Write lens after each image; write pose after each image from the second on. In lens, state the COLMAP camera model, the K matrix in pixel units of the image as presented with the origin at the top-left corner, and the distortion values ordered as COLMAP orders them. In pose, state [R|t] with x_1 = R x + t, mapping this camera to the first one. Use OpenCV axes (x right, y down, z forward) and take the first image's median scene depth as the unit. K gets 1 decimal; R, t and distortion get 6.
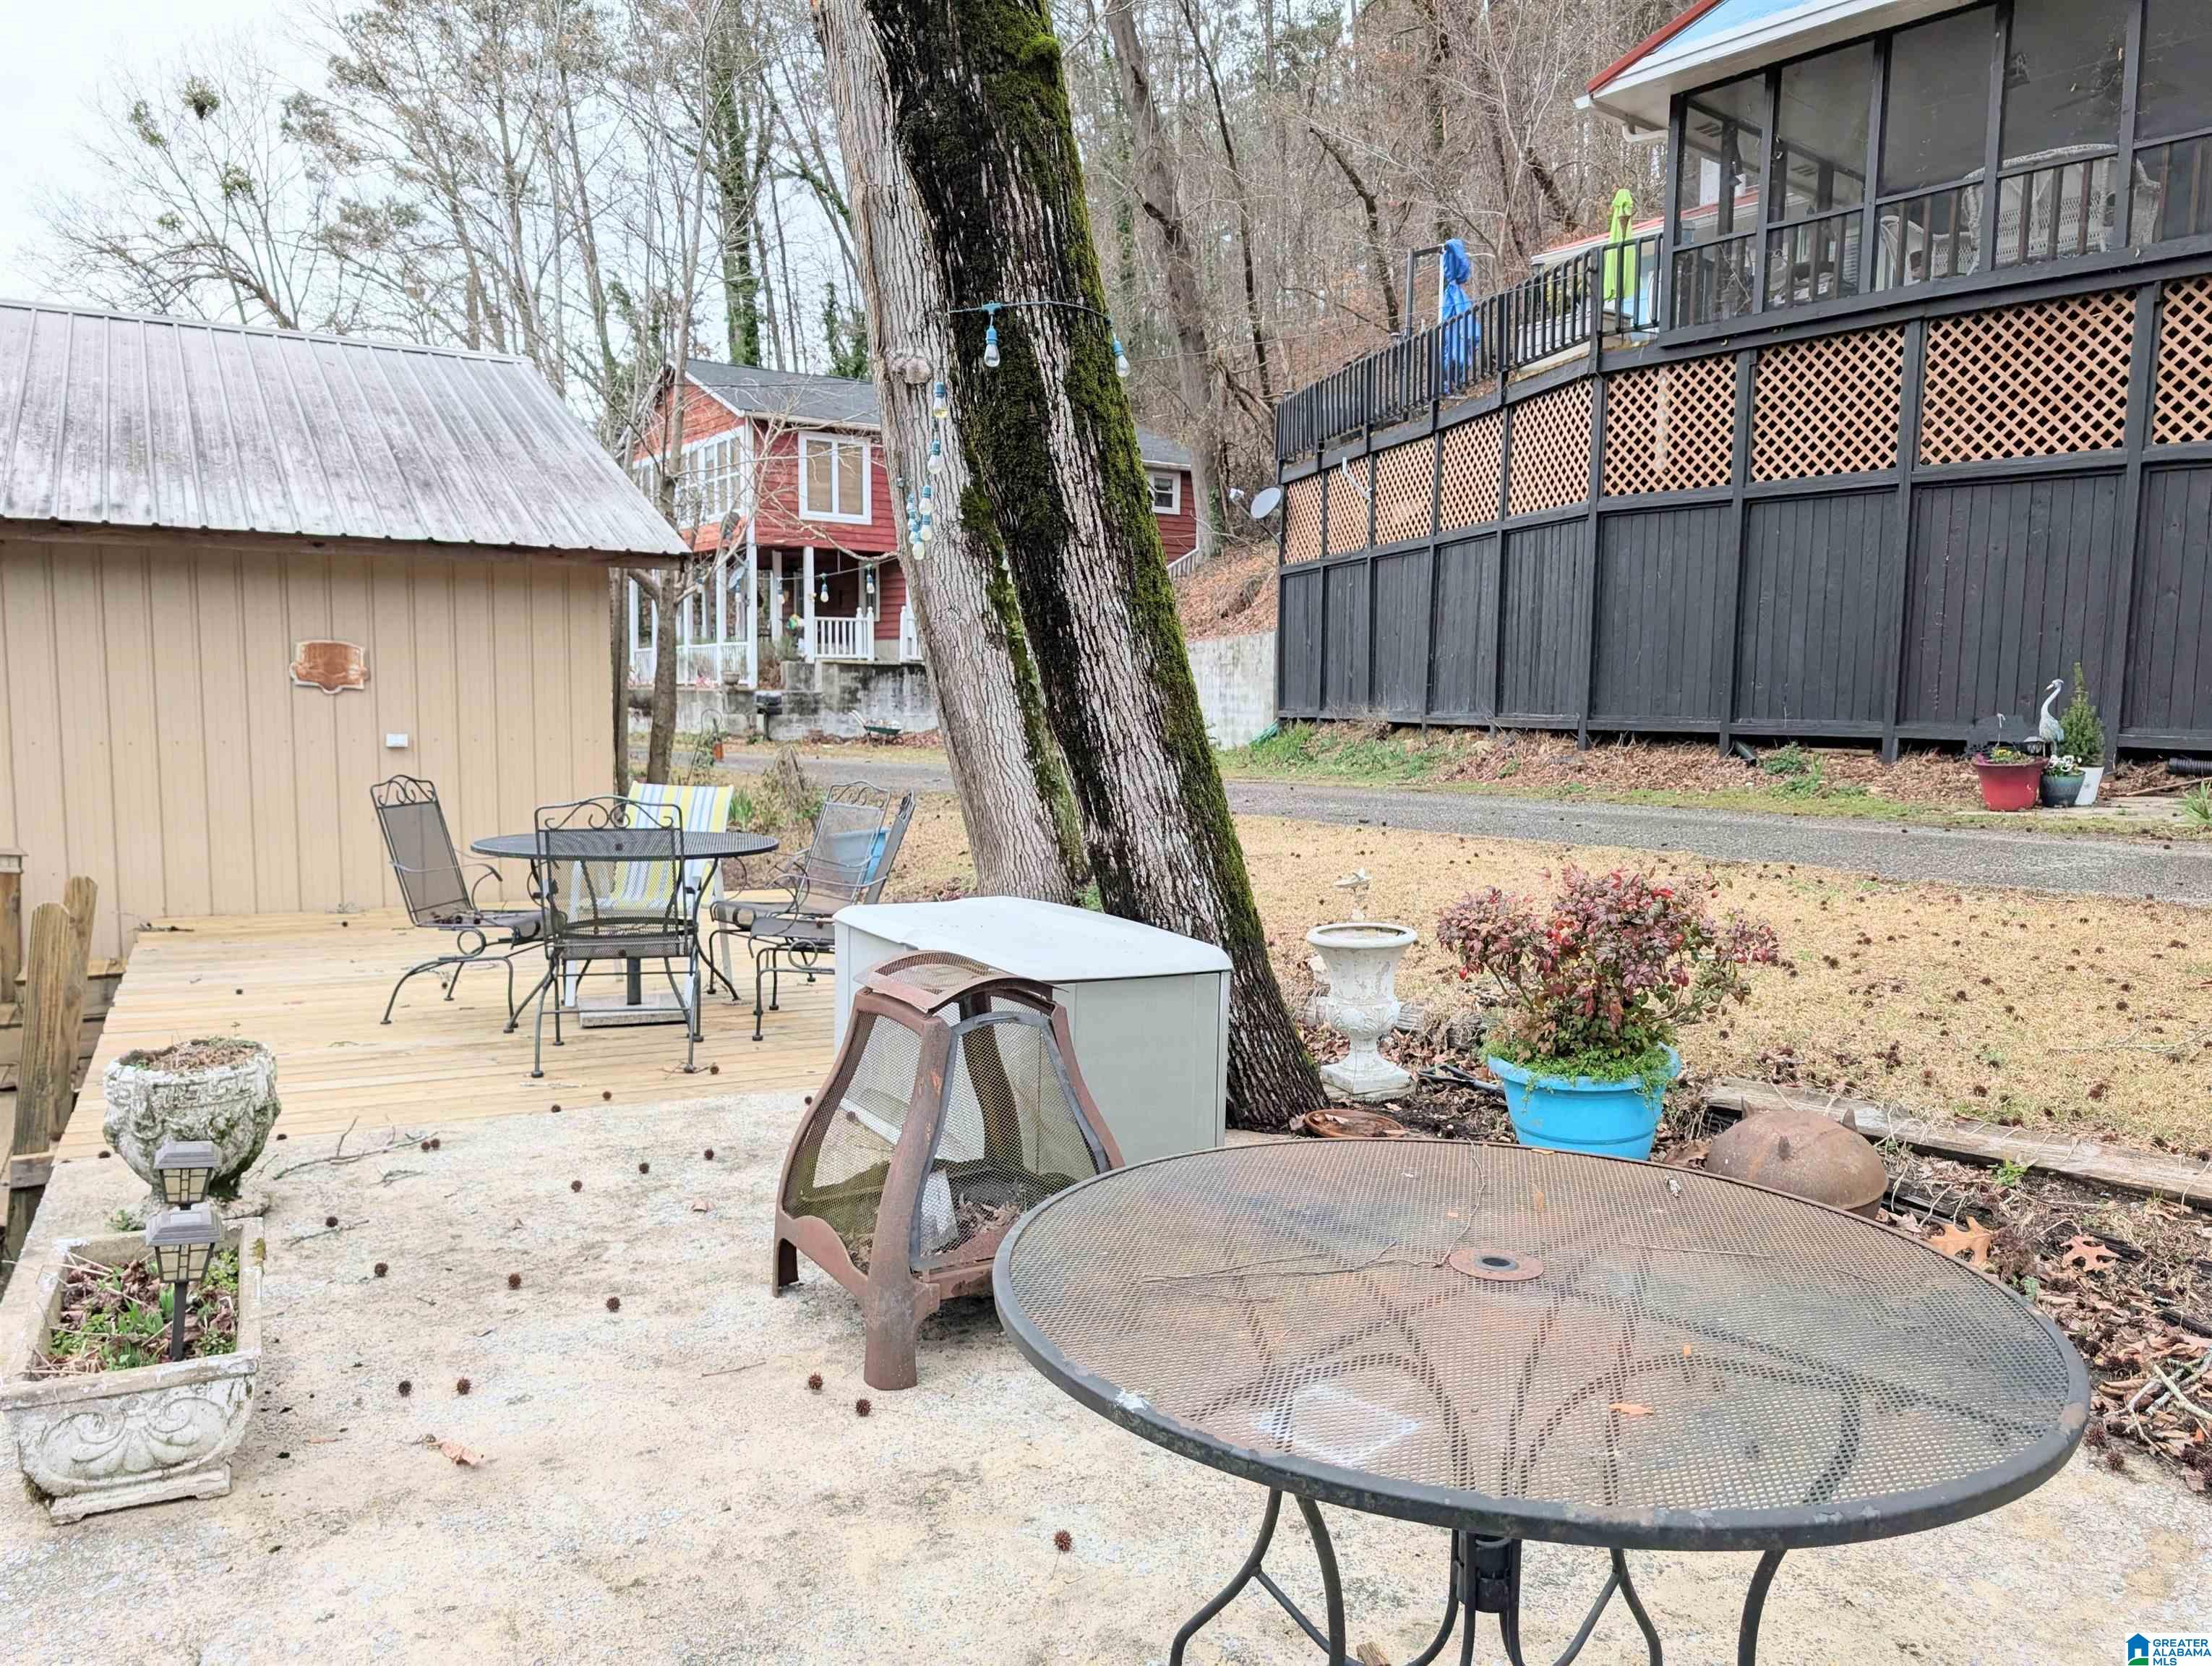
lens RADIAL K [[1584.8, 0, 1106.0], [0, 1584.8, 833.0], [0, 0, 1]] dist [0.035086, -0.009222]
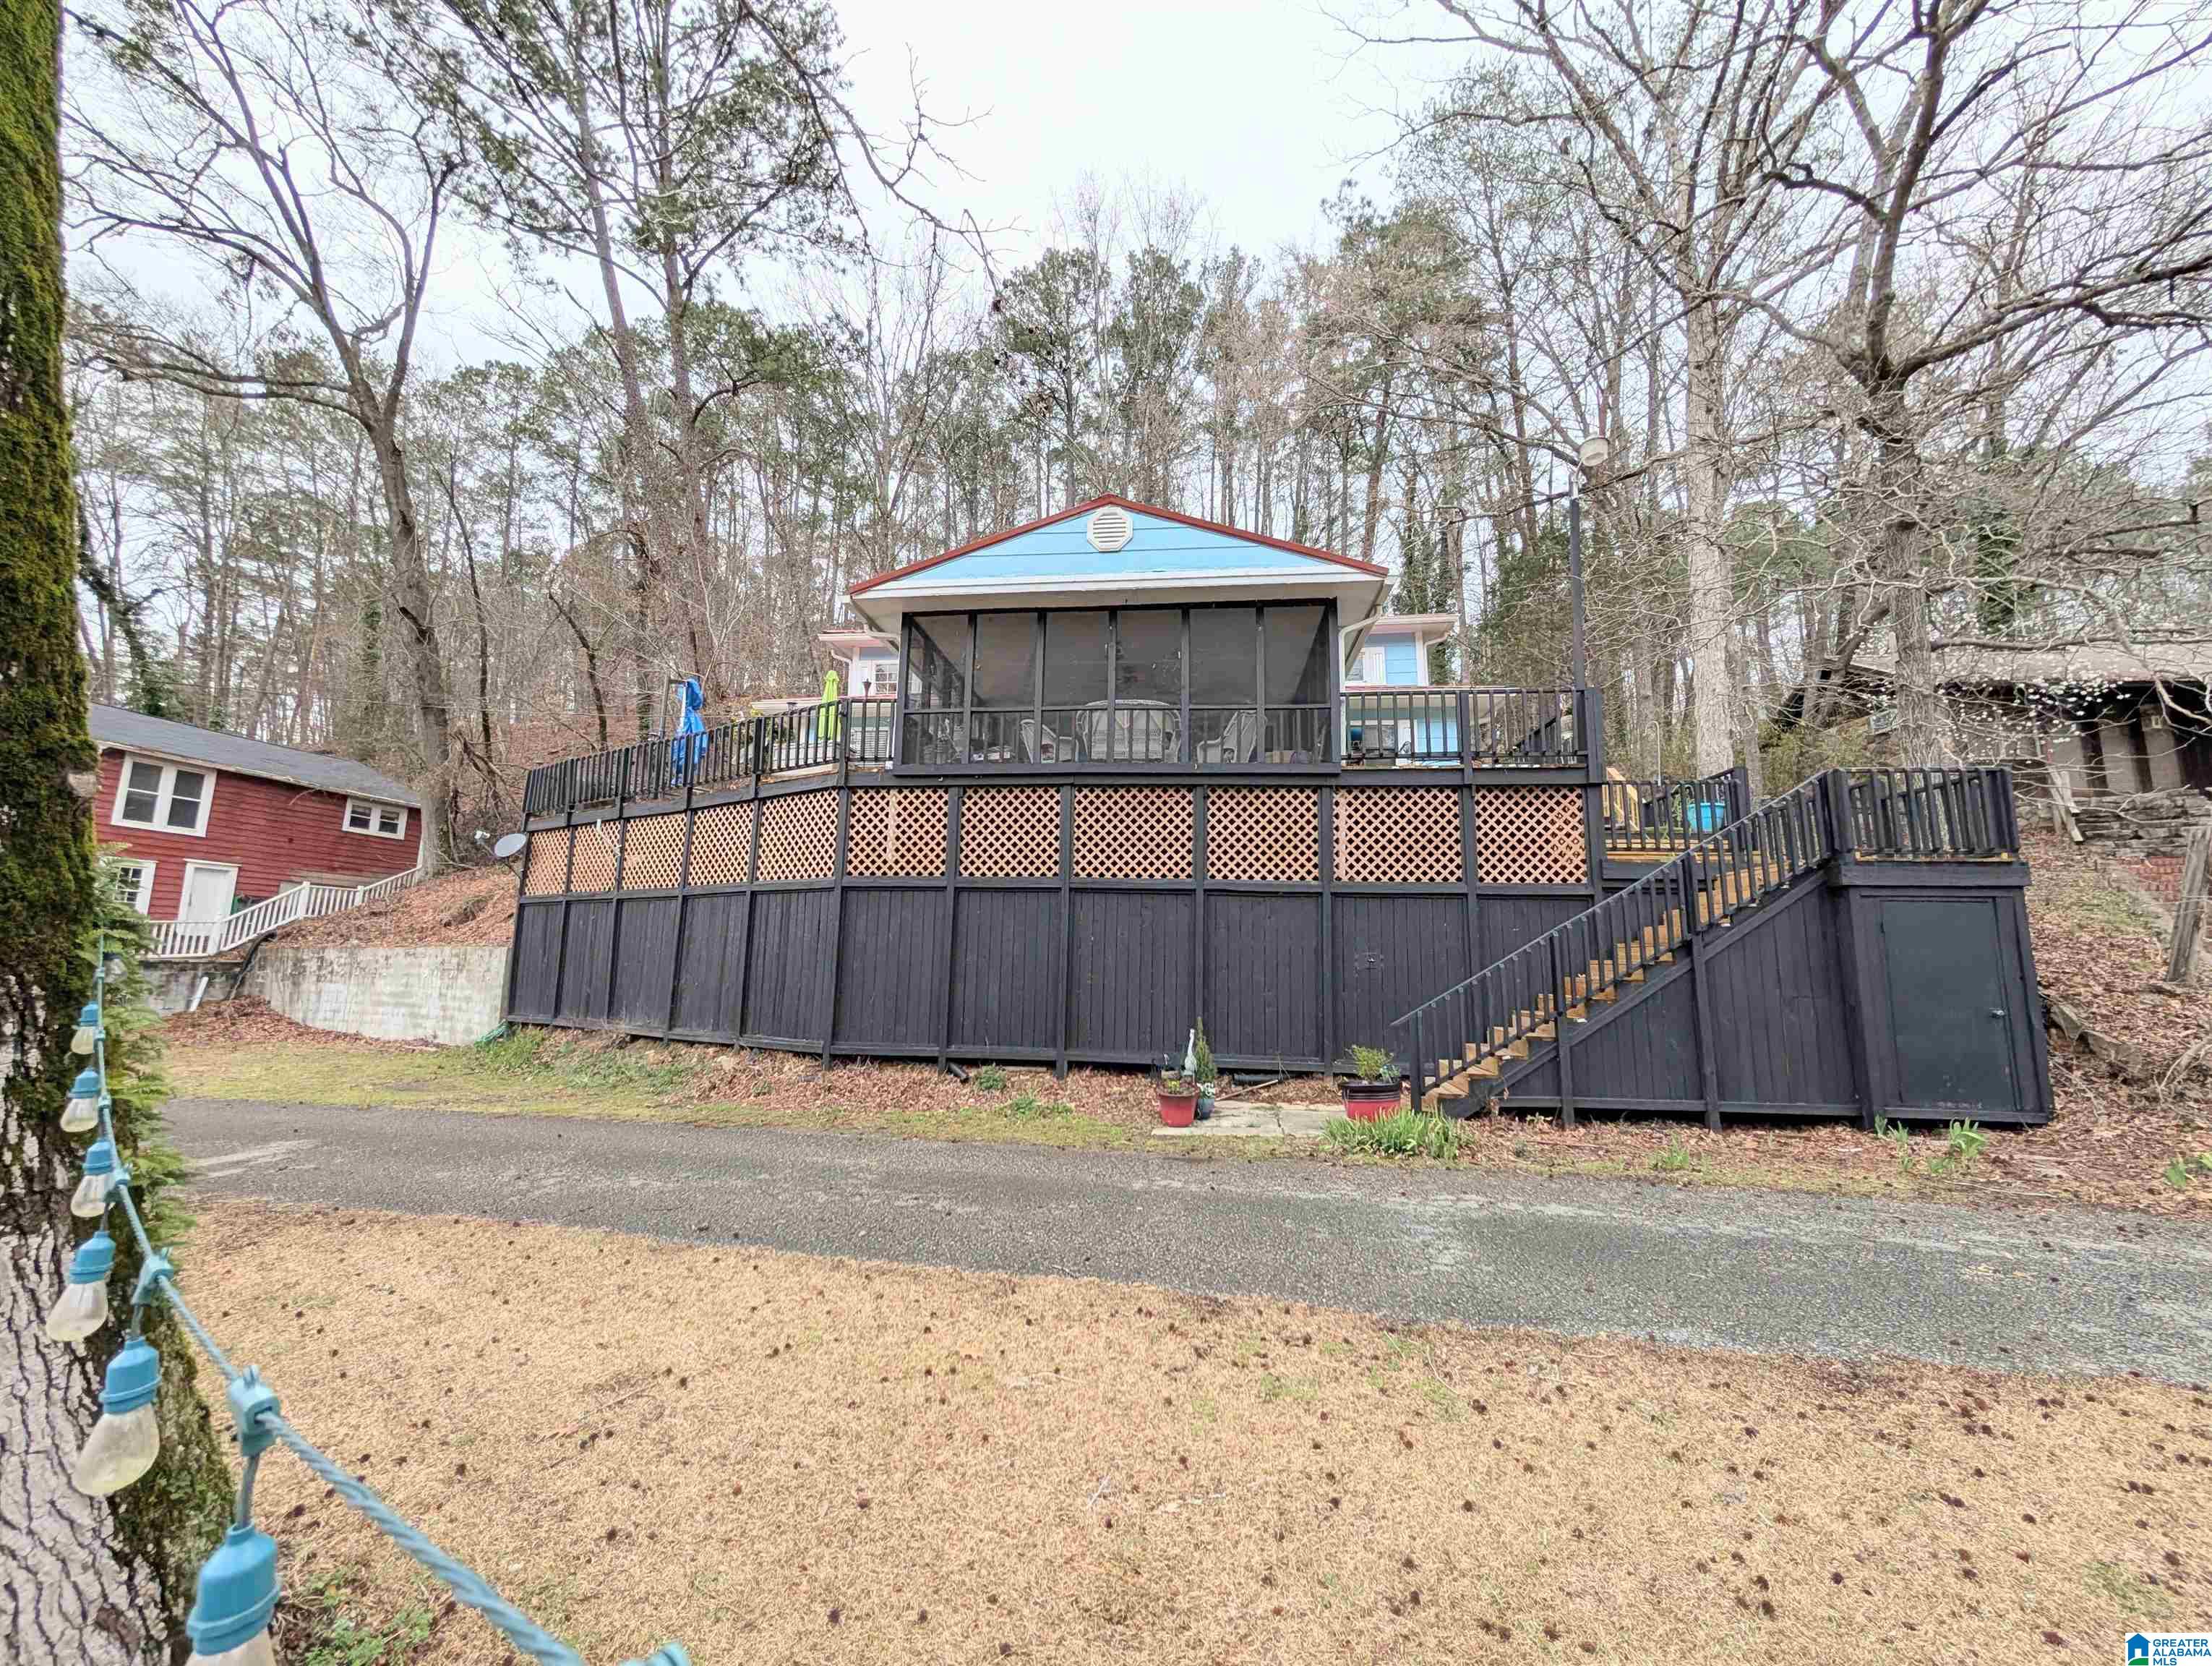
lens RADIAL K [[833.1, 0, 1106.0], [0, 833.1, 833.0], [0, 0, 1]] dist [-0.007981, 0.004346]
pose [[0.720939, 0.101774, 0.685485, -0.014281], [0.058160, 0.976782, -0.206191, -0.089098], [-0.690554, 0.188519, 0.698281, 0.354472]]
